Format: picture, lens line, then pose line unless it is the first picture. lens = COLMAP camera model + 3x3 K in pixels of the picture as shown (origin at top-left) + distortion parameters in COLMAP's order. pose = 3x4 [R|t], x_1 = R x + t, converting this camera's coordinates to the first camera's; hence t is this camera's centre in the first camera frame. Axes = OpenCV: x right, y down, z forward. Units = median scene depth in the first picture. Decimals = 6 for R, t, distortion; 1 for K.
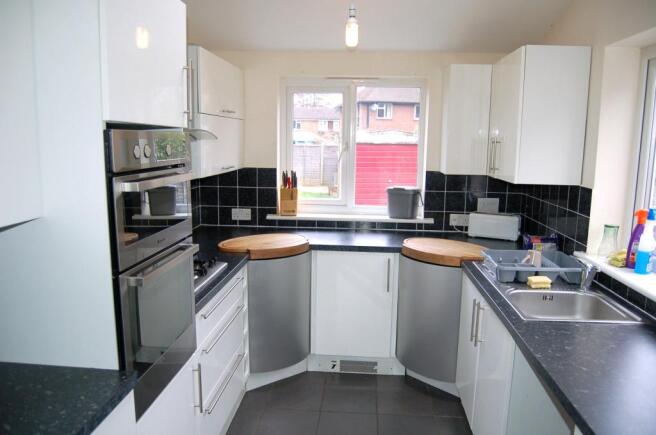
lens RADIAL K [[514.6, 0, 327.5], [0, 514.6, 230.3], [0, 0, 1]] dist [-0.093620, 0.034377]
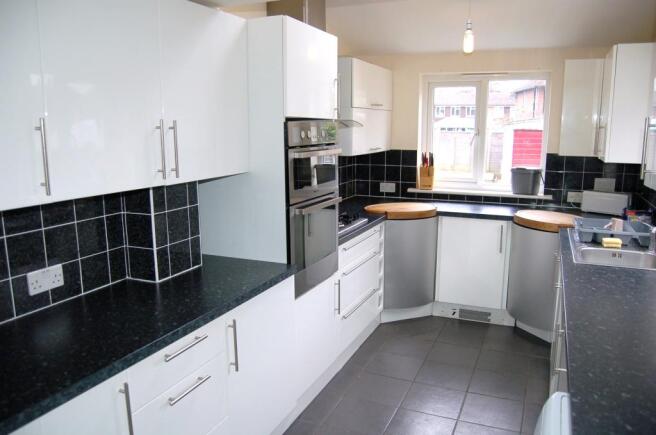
lens RADIAL K [[514.6, 0, 327.5], [0, 514.6, 230.3], [0, 0, 1]] dist [-0.093620, 0.034377]
pose [[0.945460, 0.048472, -0.322111, 0.111224], [-0.040737, 0.998698, 0.030714, 0.044680], [0.323180, -0.015917, 0.946204, -0.246245]]
